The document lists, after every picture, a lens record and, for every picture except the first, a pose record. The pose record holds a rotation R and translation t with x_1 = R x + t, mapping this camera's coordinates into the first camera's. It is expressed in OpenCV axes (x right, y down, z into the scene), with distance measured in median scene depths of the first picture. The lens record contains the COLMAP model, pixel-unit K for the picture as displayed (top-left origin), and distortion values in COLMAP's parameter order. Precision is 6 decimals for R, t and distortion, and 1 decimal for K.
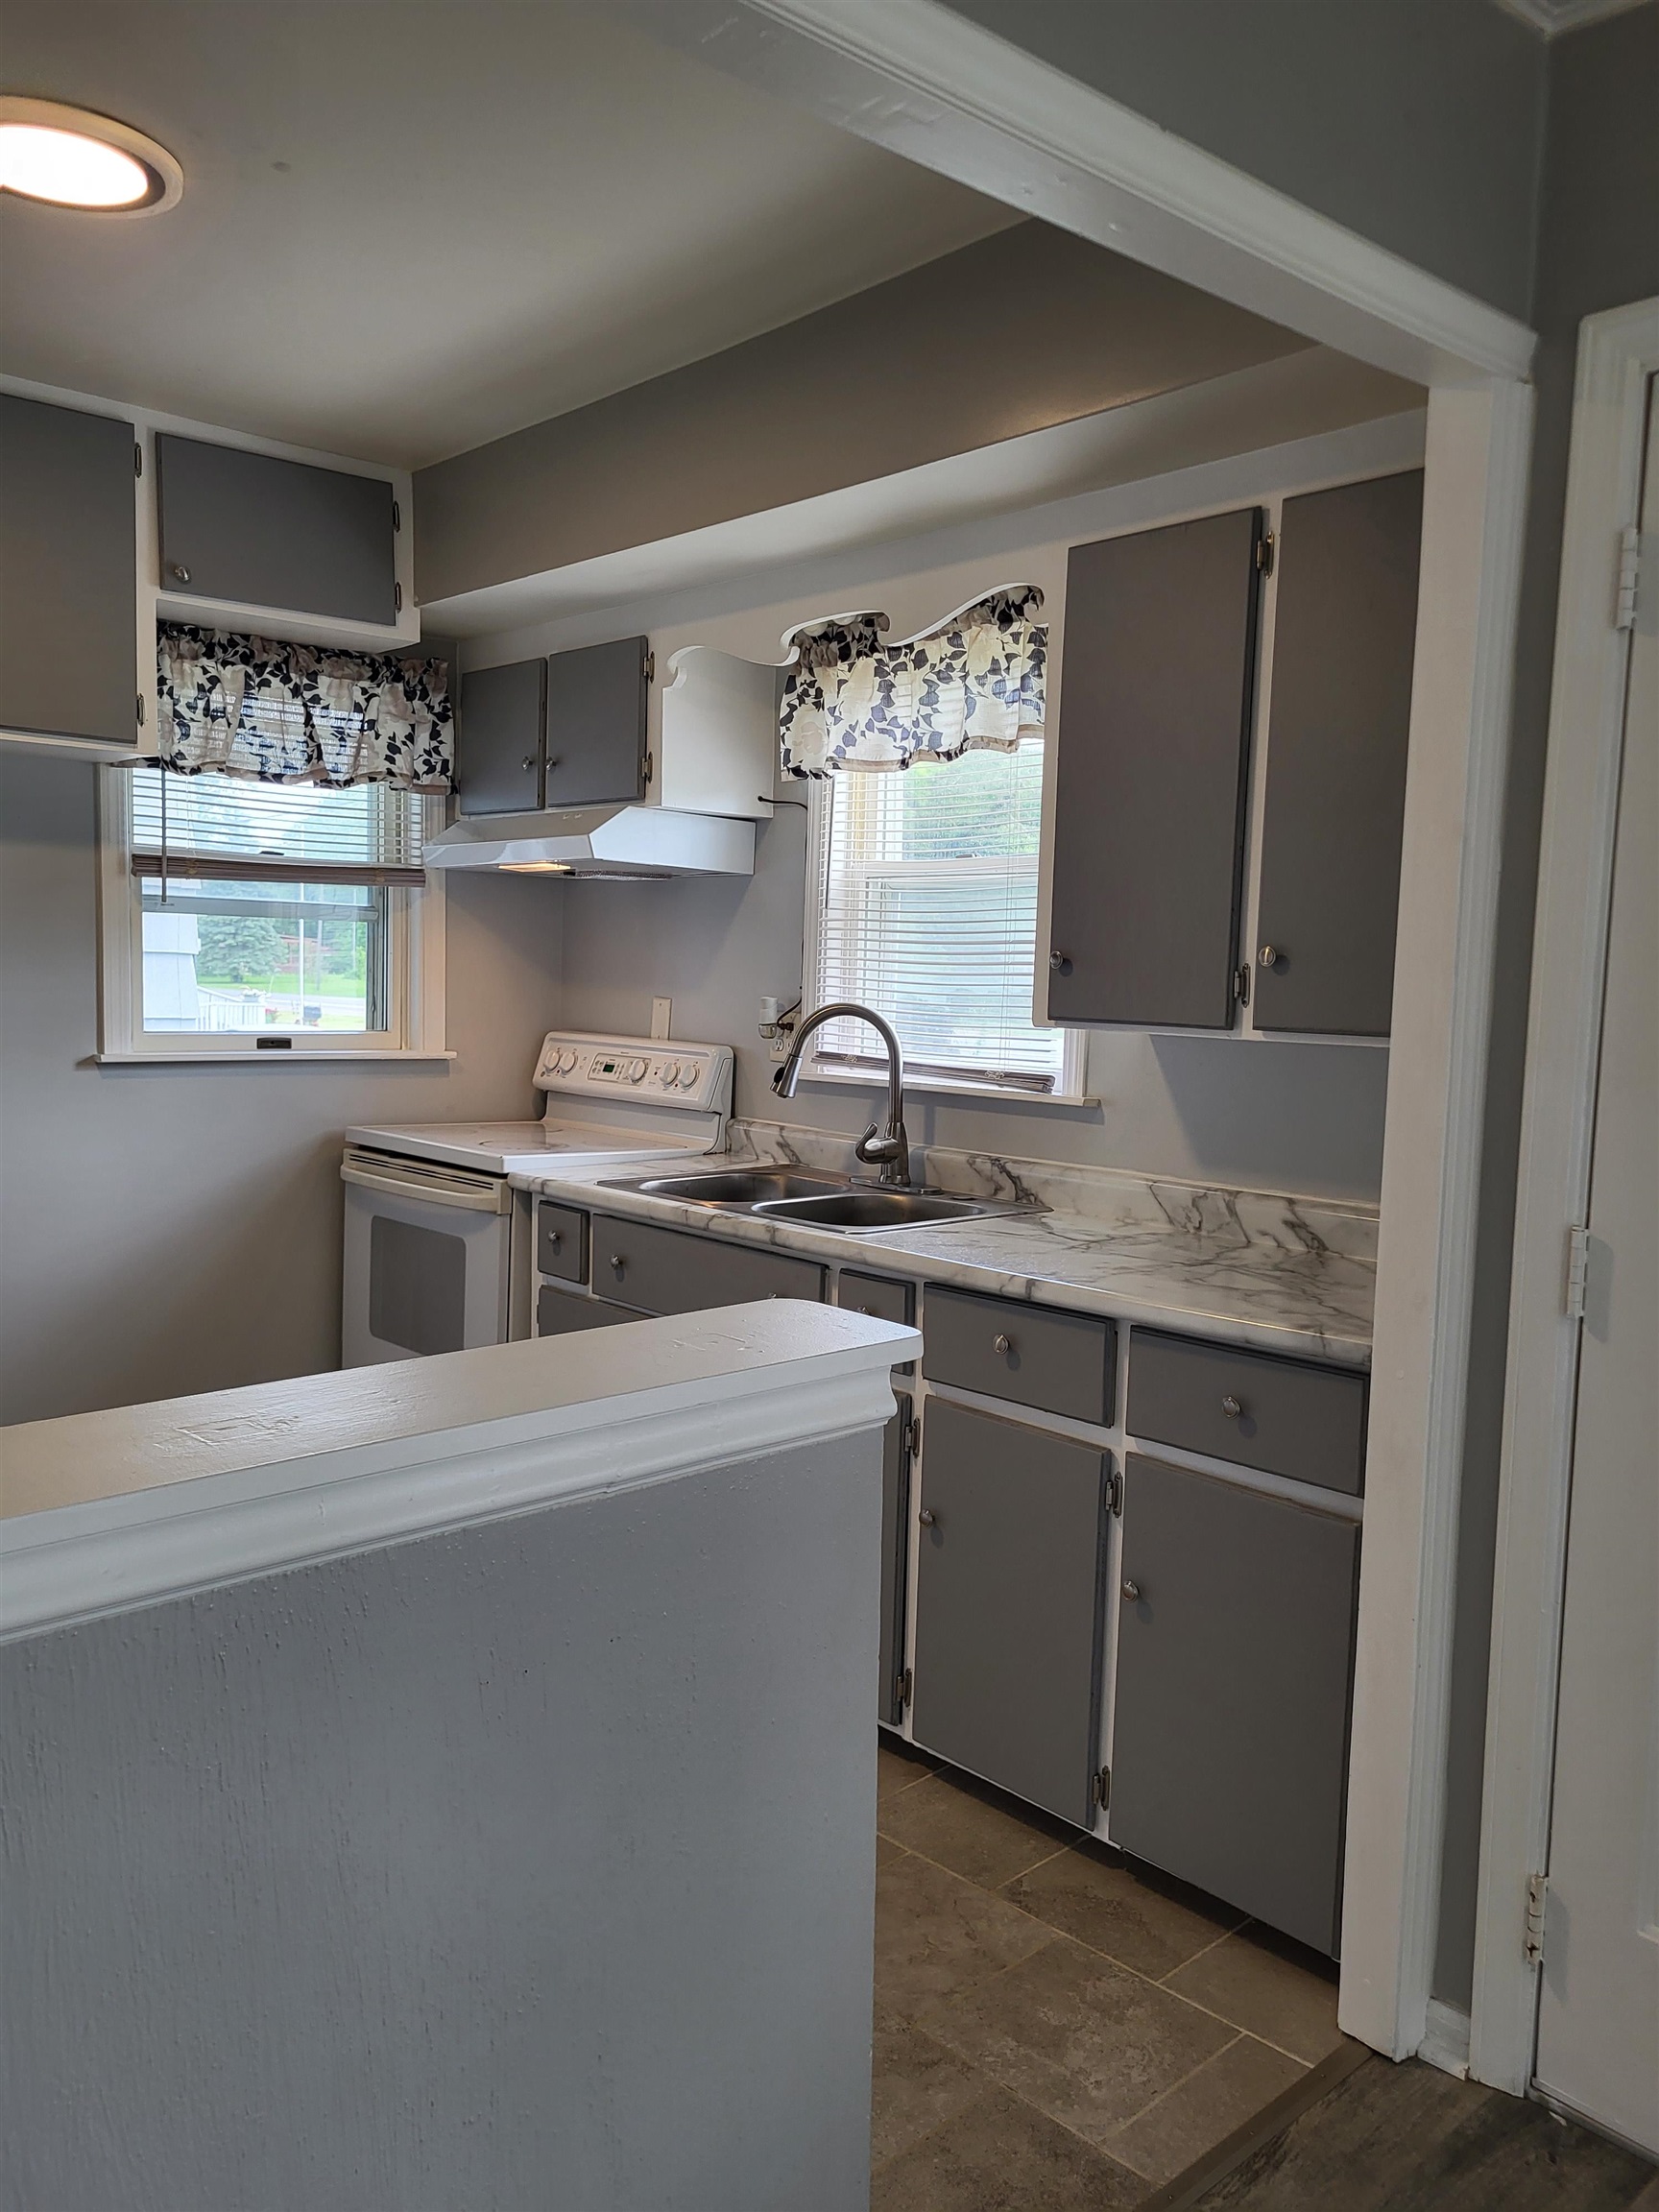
lens RADIAL K [[1669.9, 0, 829.5], [0, 1669.9, 1106.0], [0, 0, 1]] dist [0.003770, -0.008779]
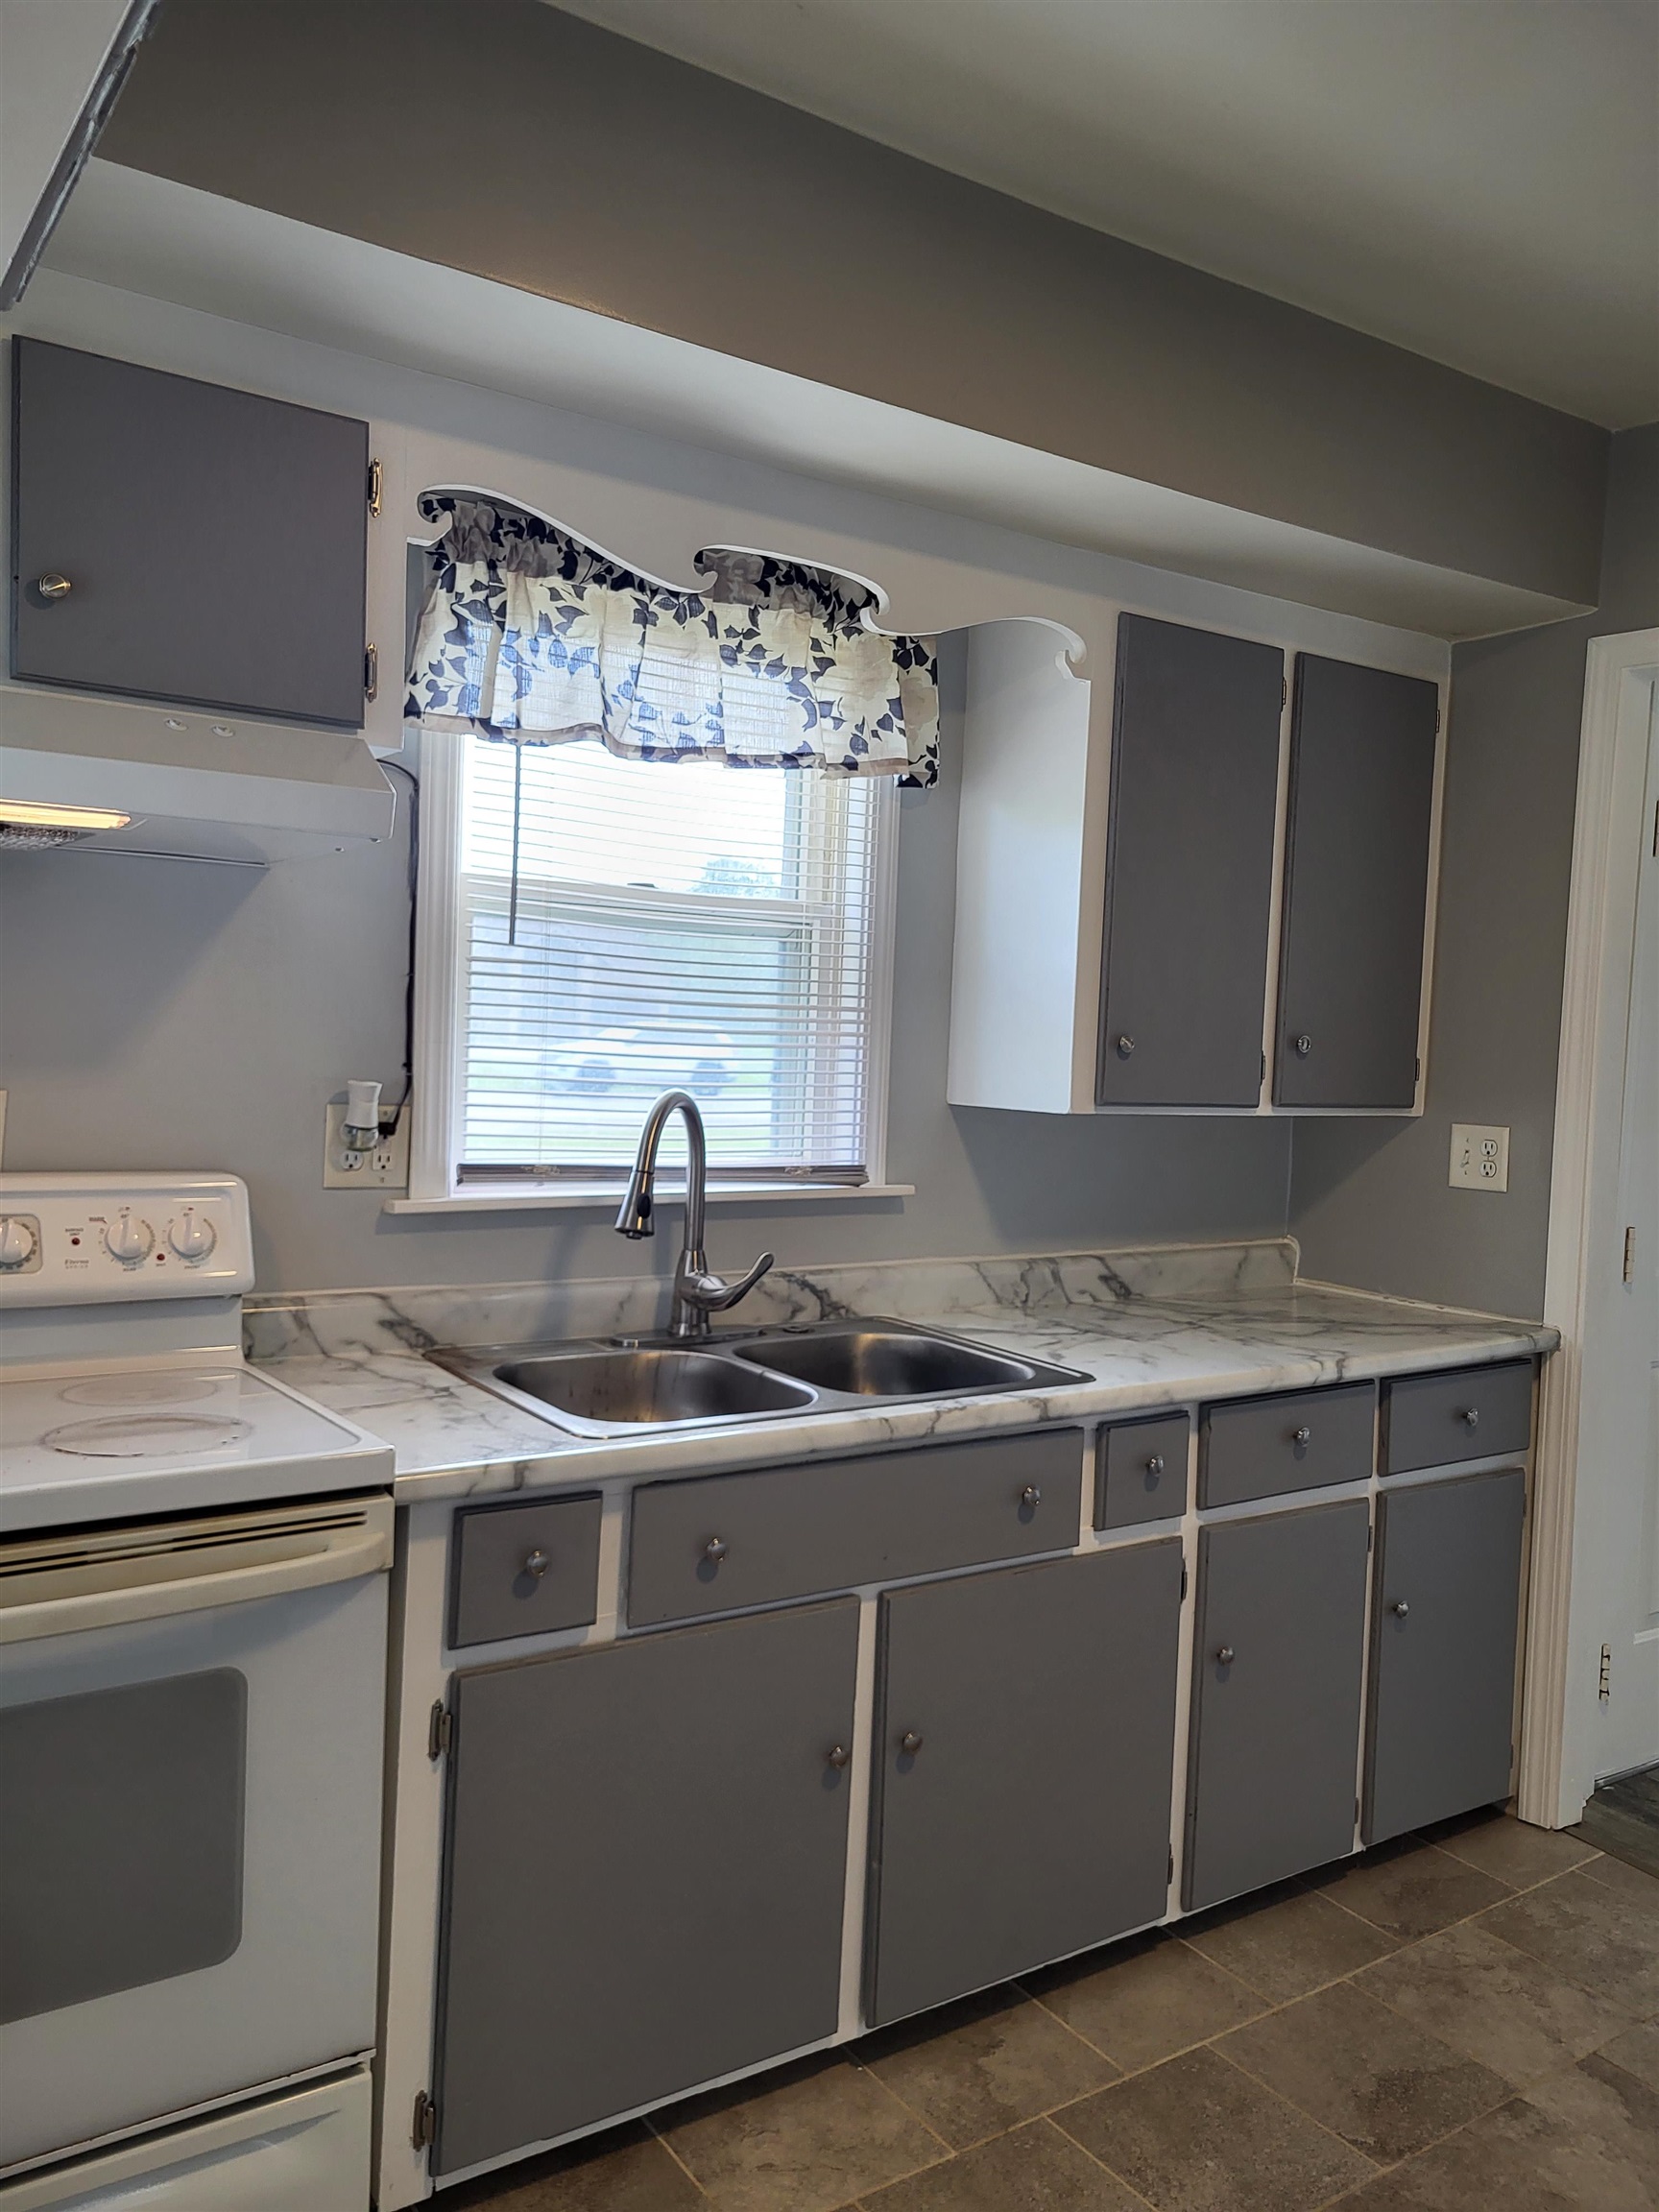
lens RADIAL K [[1669.9, 0, 829.5], [0, 1669.9, 1106.0], [0, 0, 1]] dist [0.003770, -0.008779]
pose [[0.141270, -0.064722, 0.987853, -0.733294], [0.048667, 0.997108, 0.058369, -0.101687], [-0.988774, 0.039830, 0.144011, 0.910964]]
